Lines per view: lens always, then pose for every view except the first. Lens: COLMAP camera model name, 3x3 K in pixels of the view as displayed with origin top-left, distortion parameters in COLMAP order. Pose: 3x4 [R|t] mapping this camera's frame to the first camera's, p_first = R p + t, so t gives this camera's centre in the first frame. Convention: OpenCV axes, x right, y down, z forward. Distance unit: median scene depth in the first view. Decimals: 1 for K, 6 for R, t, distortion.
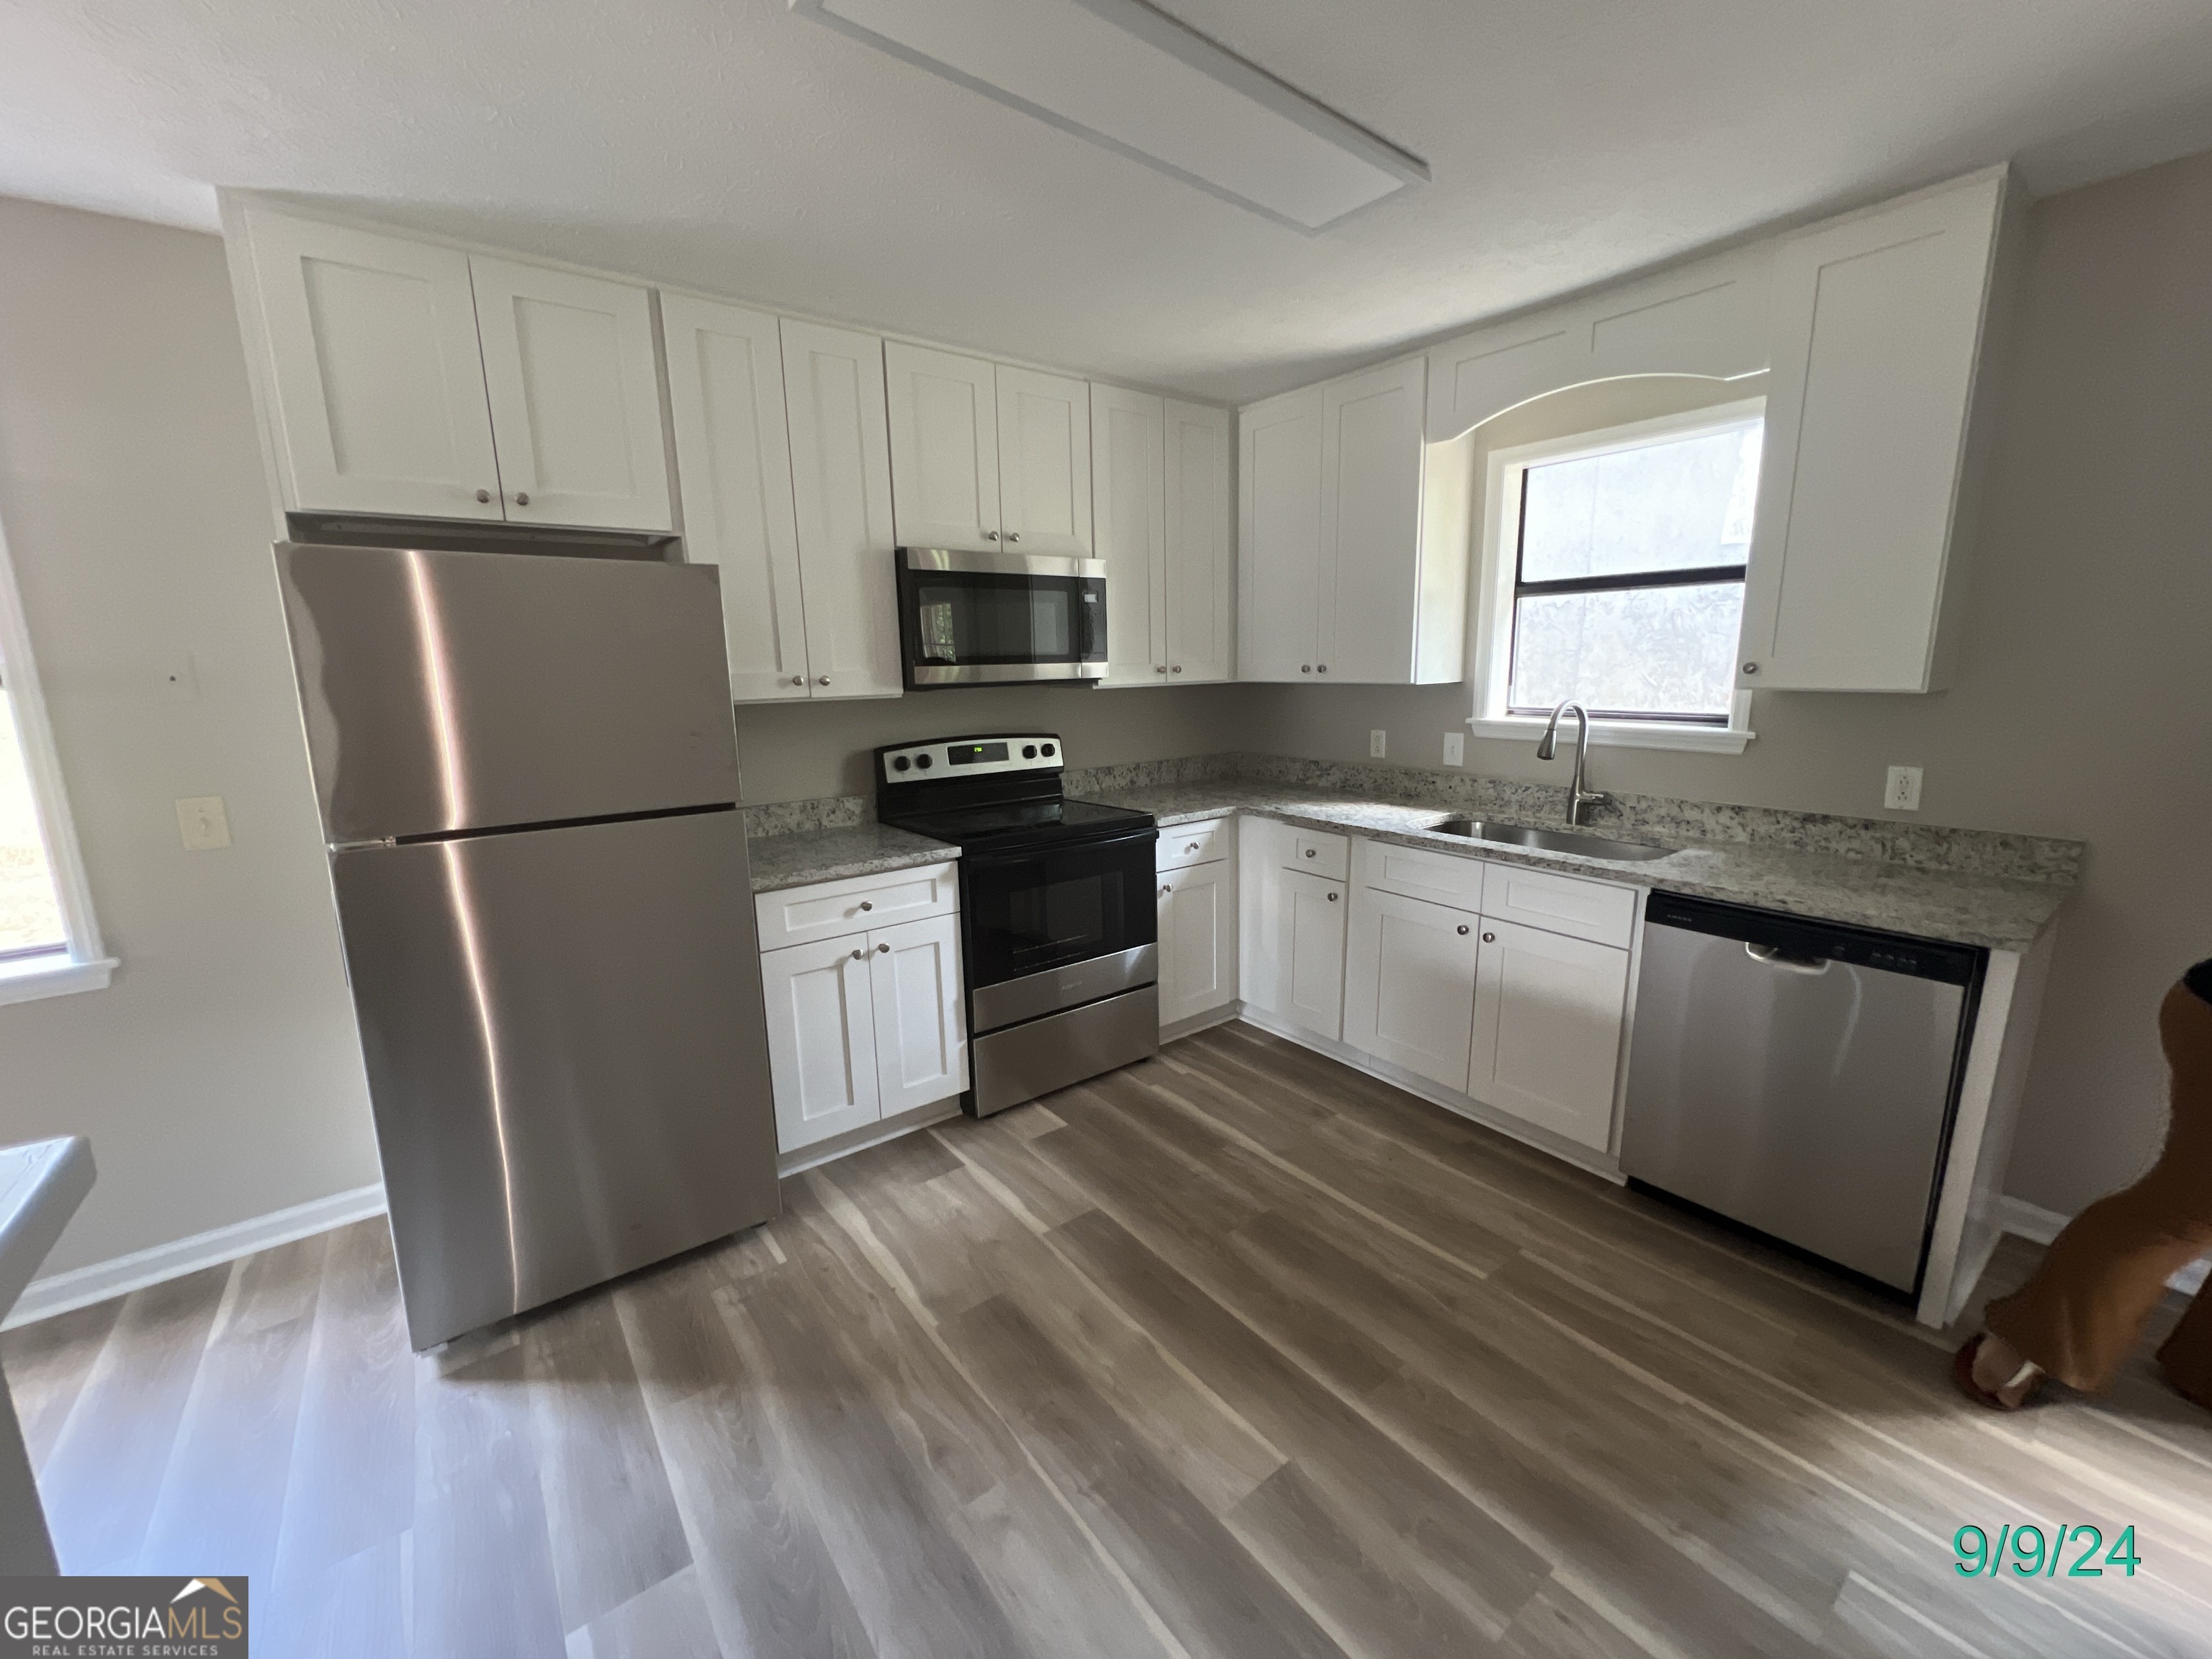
lens RADIAL K [[885.6, 0, 1104.8], [0, 885.6, 824.3], [0, 0, 1]] dist [-0.002068, 0.000832]
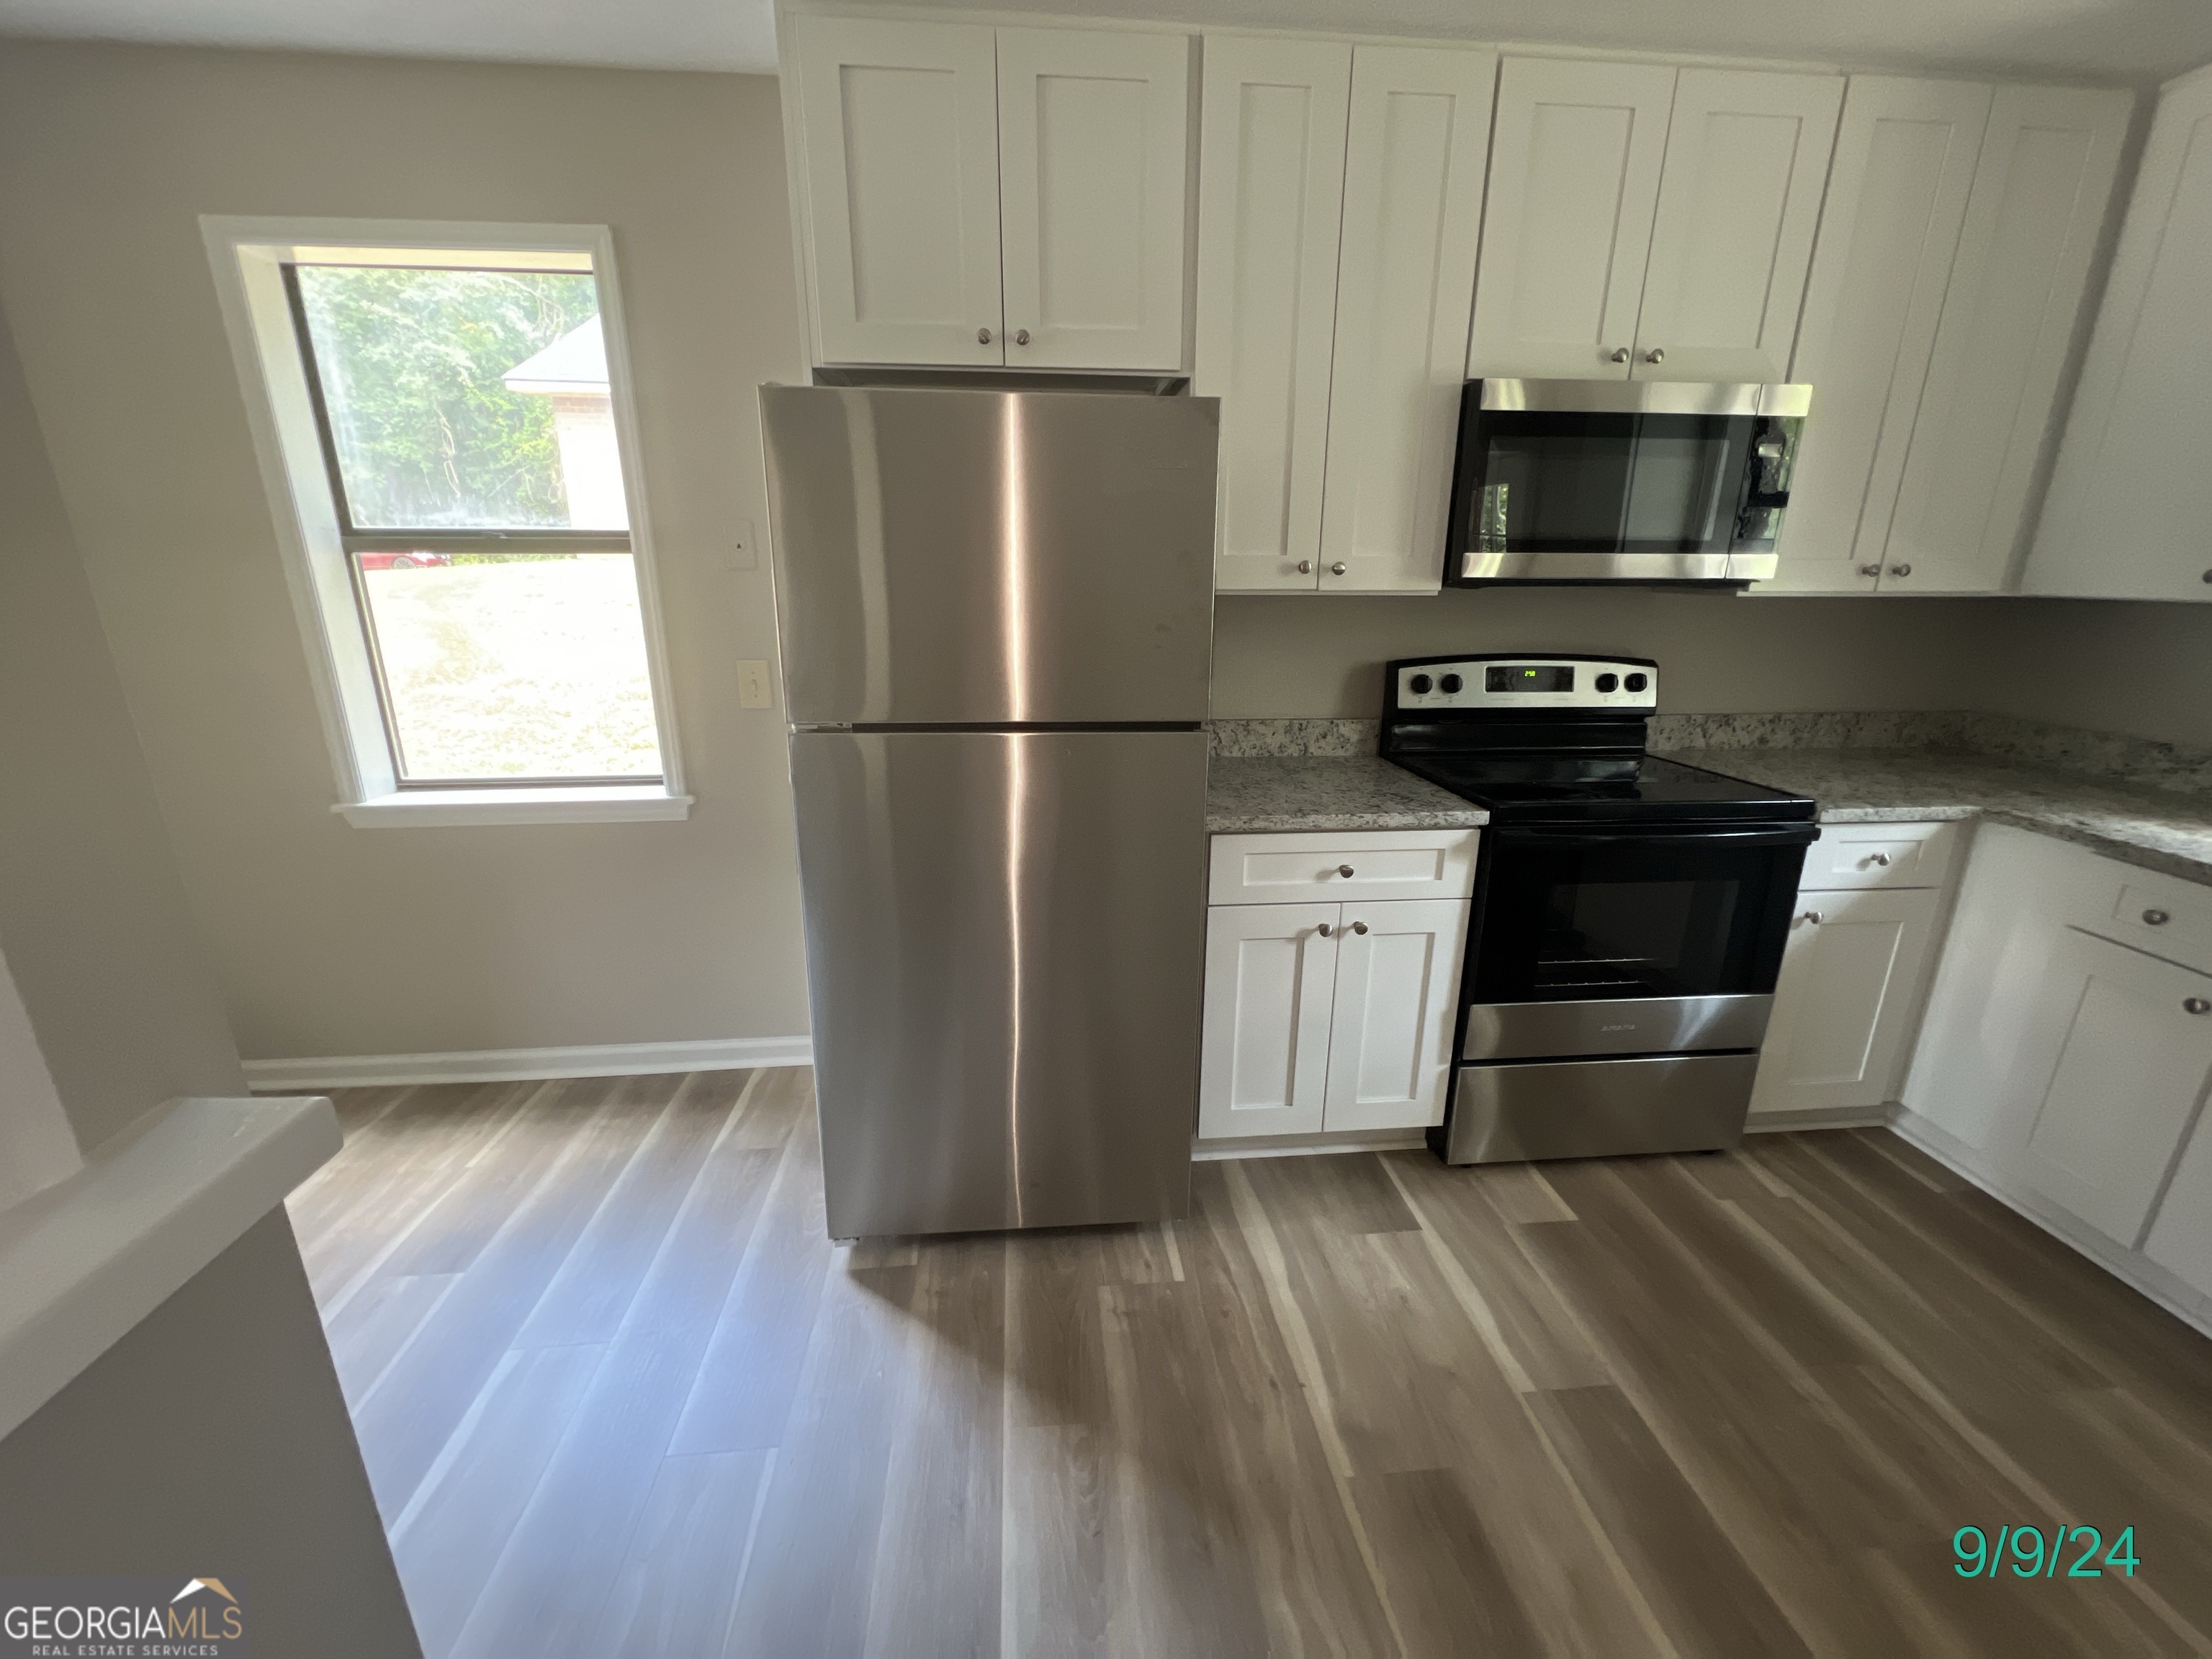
lens RADIAL K [[885.6, 0, 1103.4], [0, 885.6, 826.1], [0, 0, 1]] dist [-0.002068, 0.000832]
pose [[0.849038, 0.172694, -0.499310, -0.063628], [-0.118257, 0.983210, 0.138973, -0.023649], [0.514926, -0.058946, 0.855205, 0.212268]]
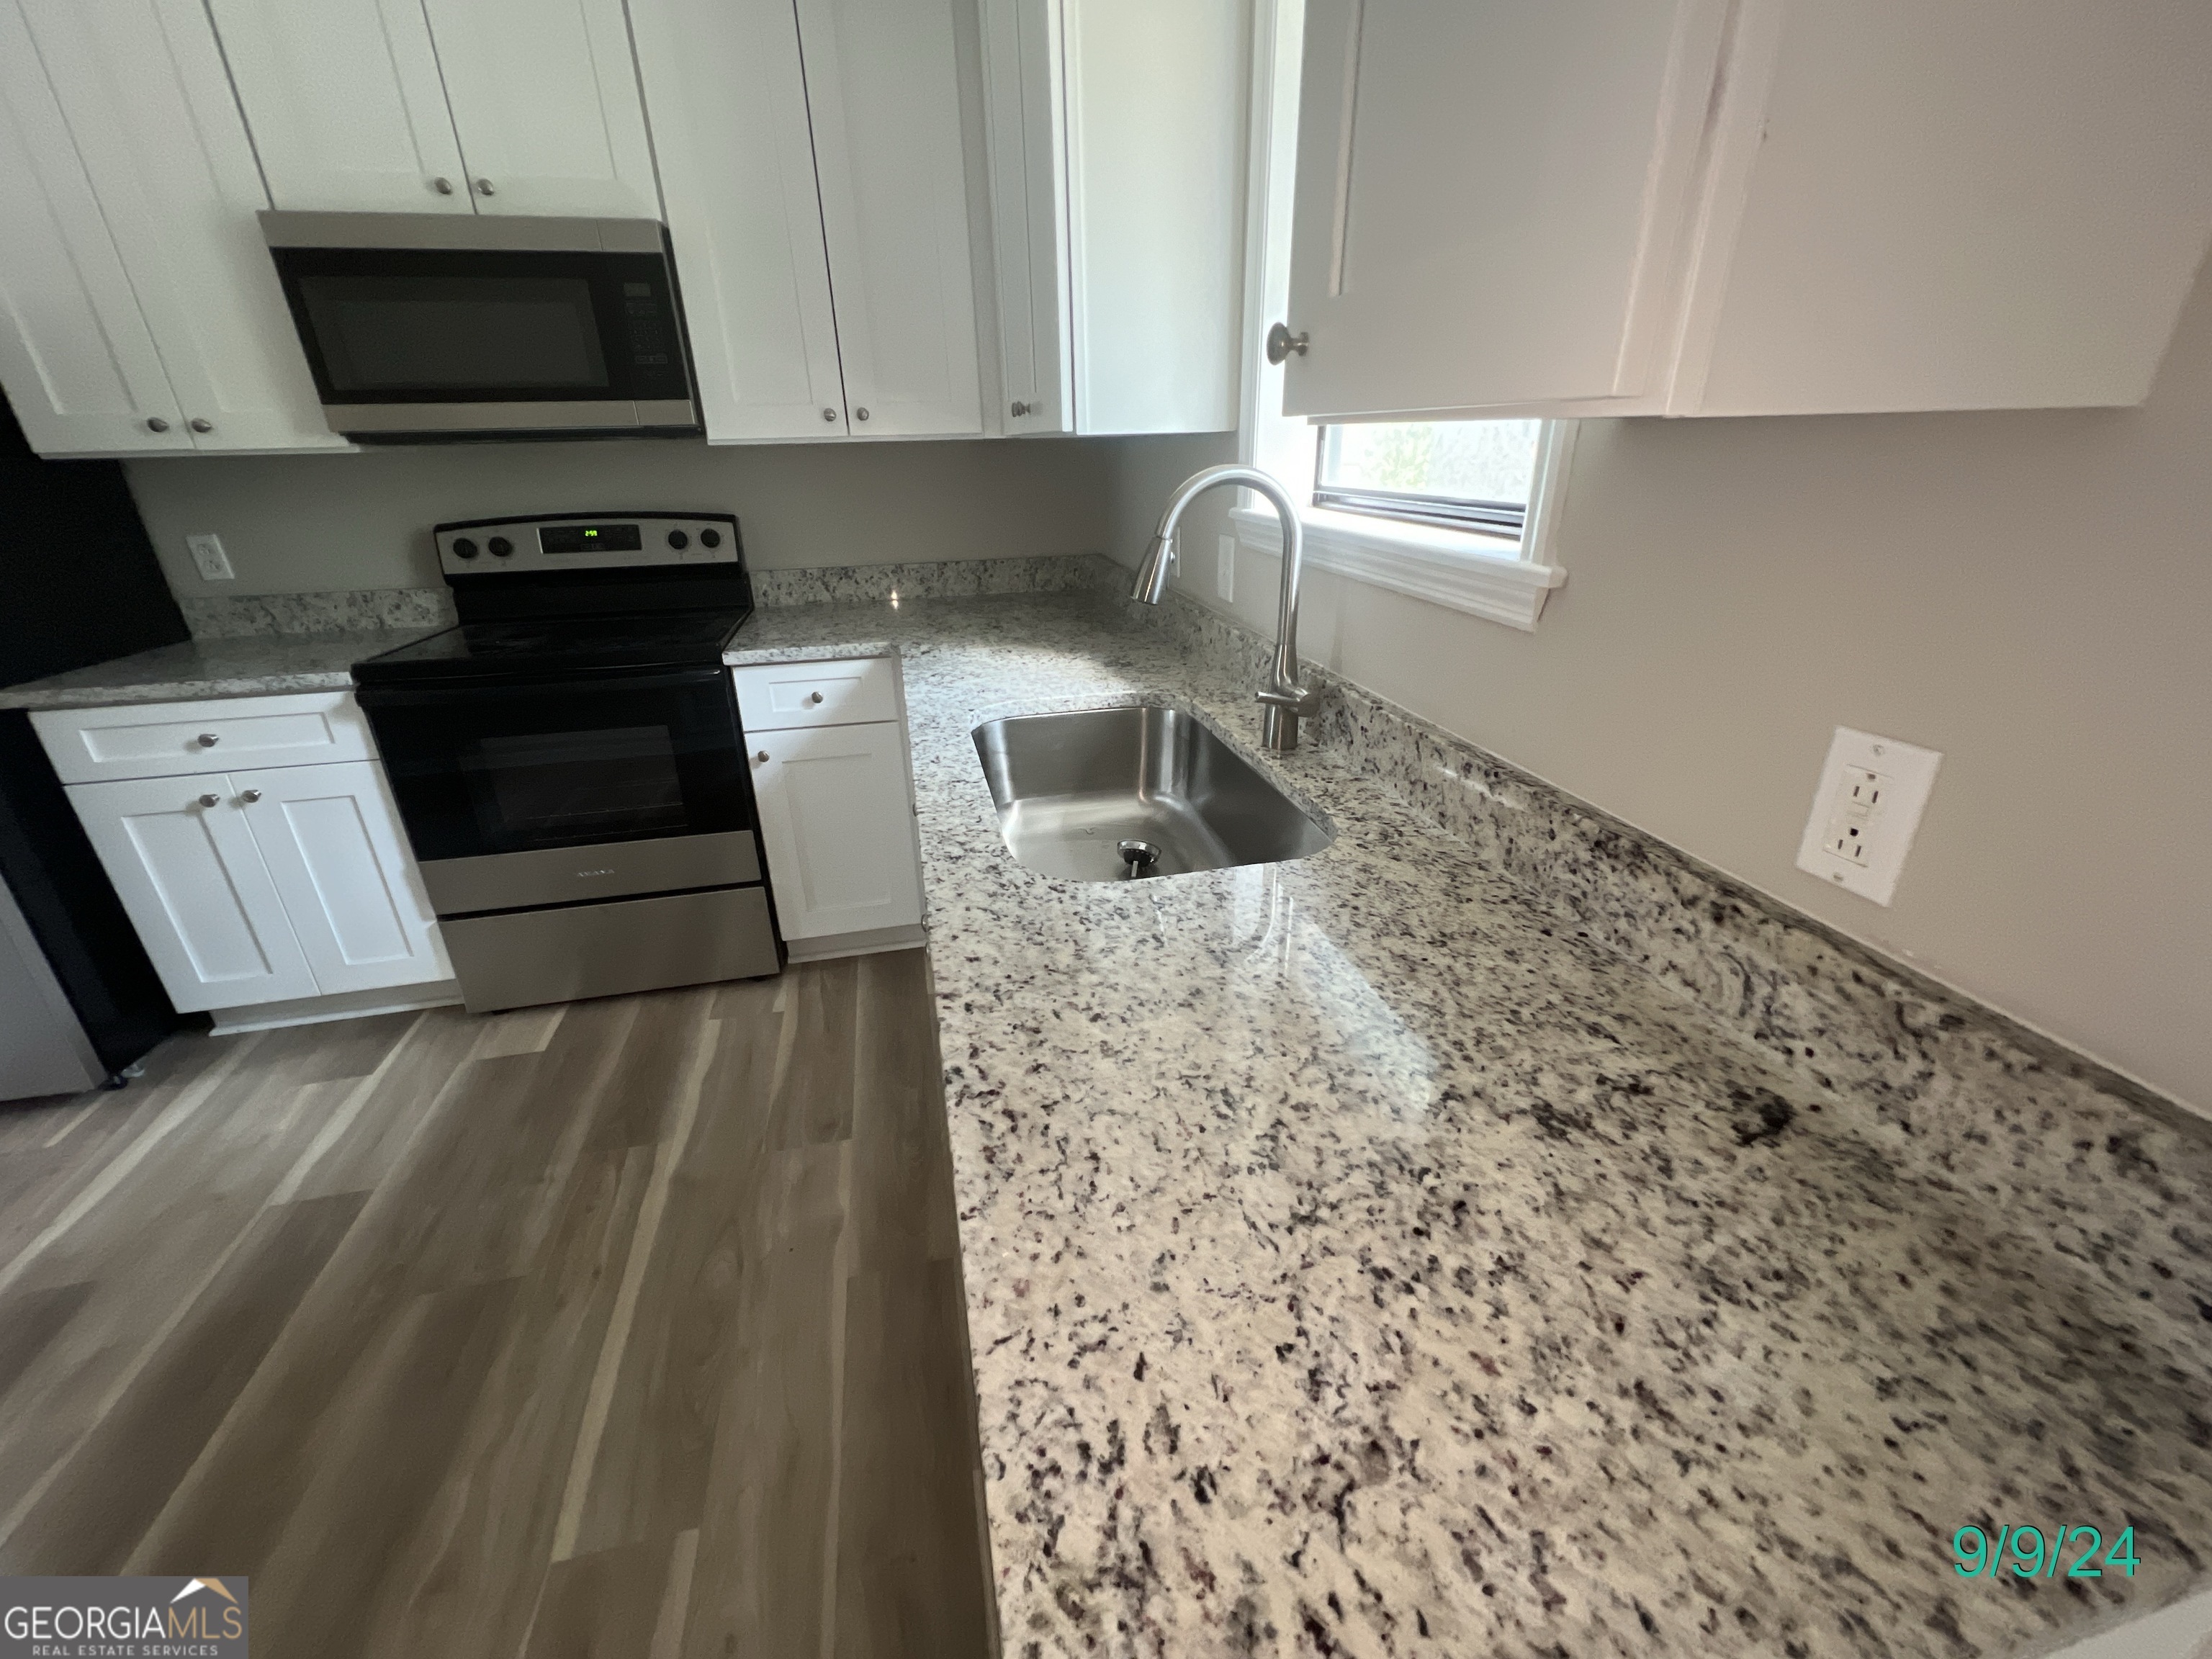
lens RADIAL K [[885.6, 0, 1101.4], [0, 885.6, 825.3], [0, 0, 1]] dist [-0.002068, 0.000832]
pose [[0.912308, 0.163912, -0.375270, 0.640498], [-0.072903, 0.966769, 0.245036, -0.070236], [0.402964, -0.196190, 0.893940, 0.536089]]
